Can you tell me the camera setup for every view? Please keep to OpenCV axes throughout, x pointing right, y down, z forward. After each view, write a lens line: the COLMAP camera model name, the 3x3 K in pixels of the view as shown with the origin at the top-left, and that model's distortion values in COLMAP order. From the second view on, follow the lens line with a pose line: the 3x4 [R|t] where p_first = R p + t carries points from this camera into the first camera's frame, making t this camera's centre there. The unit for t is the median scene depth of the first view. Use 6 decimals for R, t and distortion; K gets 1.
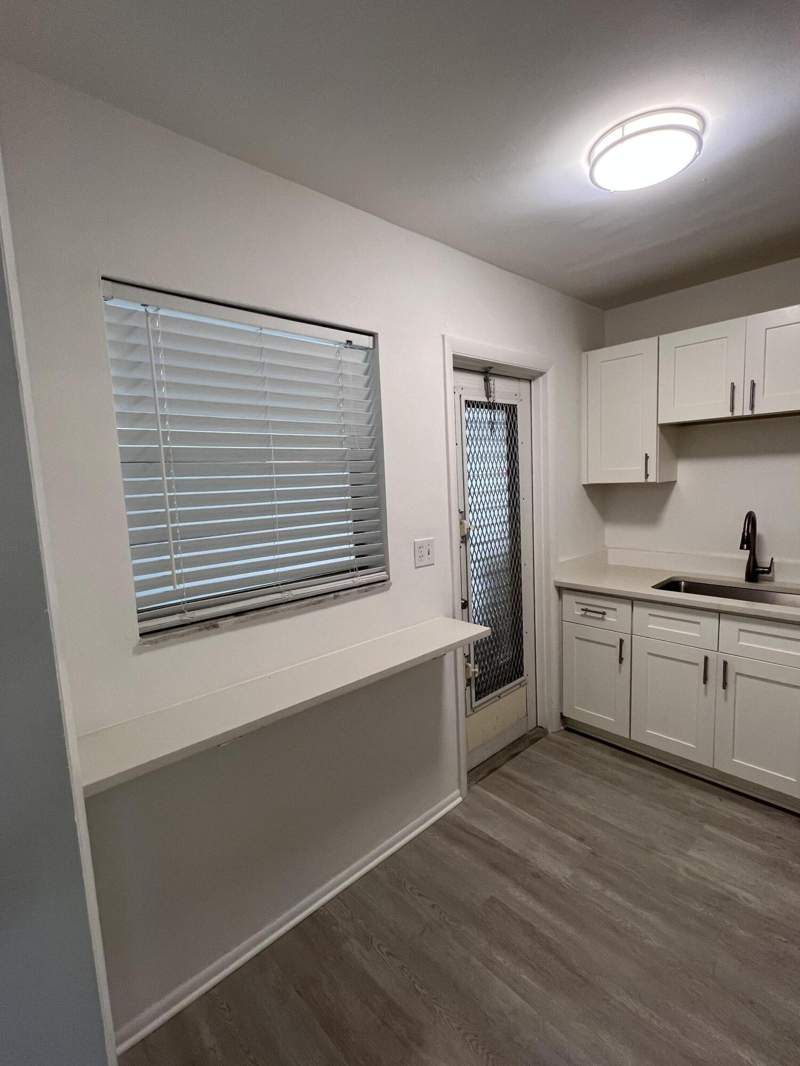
lens RADIAL K [[494.5, 0, 398.6], [0, 494.5, 535.4], [0, 0, 1]] dist [-0.000062, 0.000480]
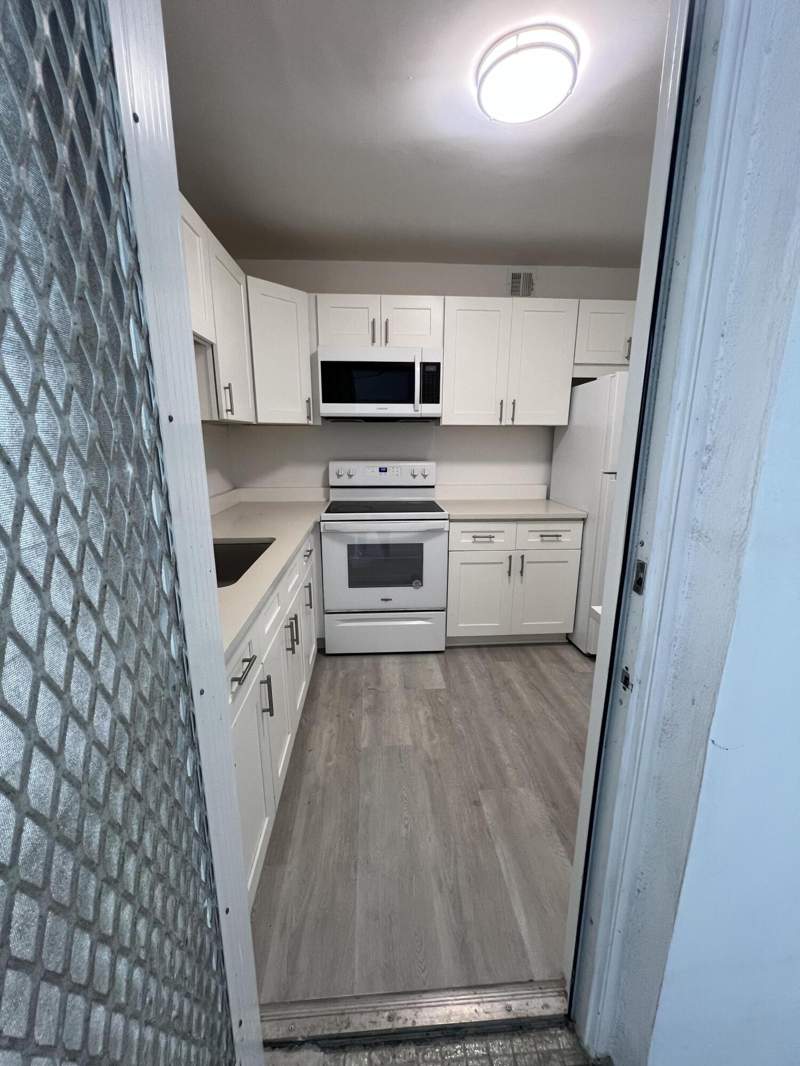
lens RADIAL K [[426.3, 0, 400.0], [0, 426.3, 533.0], [0, 0, 1]] dist [-0.000186, 0.000335]
pose [[-0.776530, -0.093007, 0.623179, 0.030100], [0.110869, 0.953444, 0.280450, -0.085399], [-0.620250, 0.286869, -0.730066, 1.325105]]
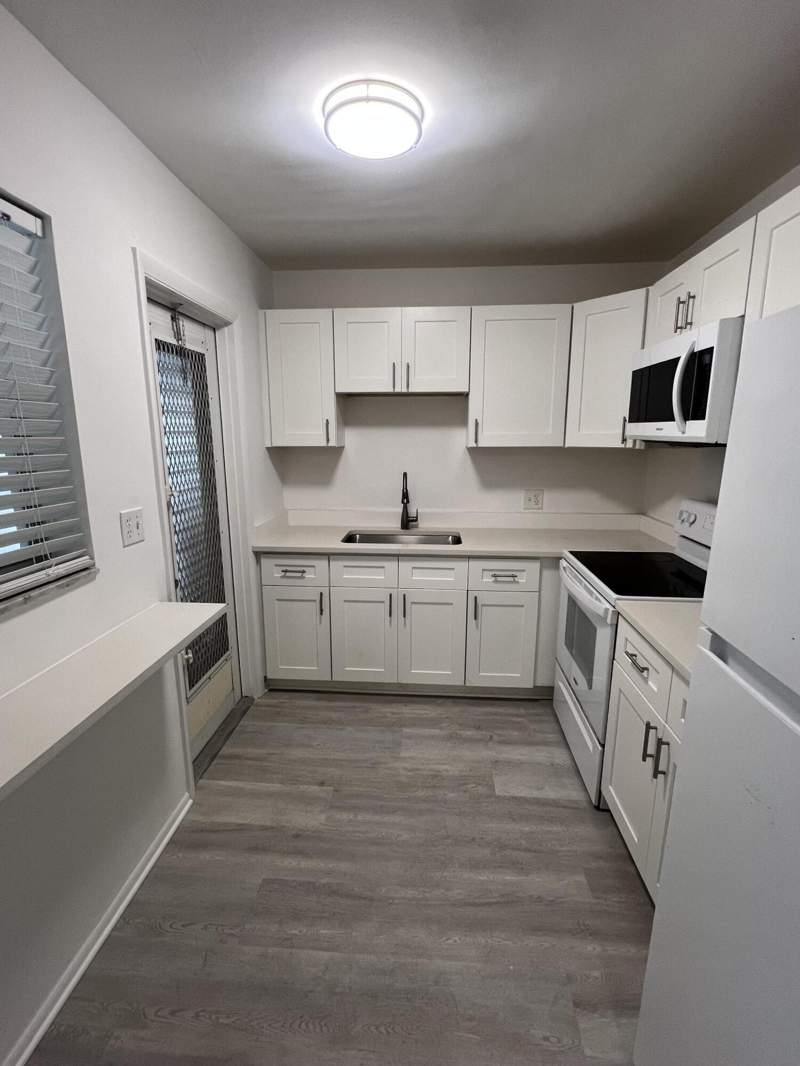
lens RADIAL K [[494.5, 0, 398.6], [0, 494.5, 535.4], [0, 0, 1]] dist [-0.000062, 0.000480]
pose [[0.729386, -0.094658, 0.677522, -0.156083], [0.048788, 0.995057, 0.086499, 0.000819], [-0.682361, -0.030036, 0.730398, 0.112207]]
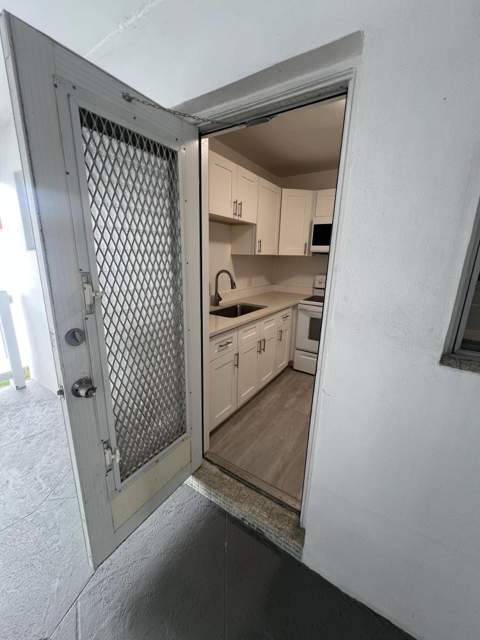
lens RADIAL K [[256.0, 0, 240.0], [0, 256.0, 320.0], [0, 0, 1]] dist [-0.000186, 0.000335]
pose [[-0.243668, -0.203540, 0.948260, -0.337571], [0.101347, 0.967034, 0.233612, -0.092901], [-0.964549, 0.153028, -0.215007, 1.249026]]
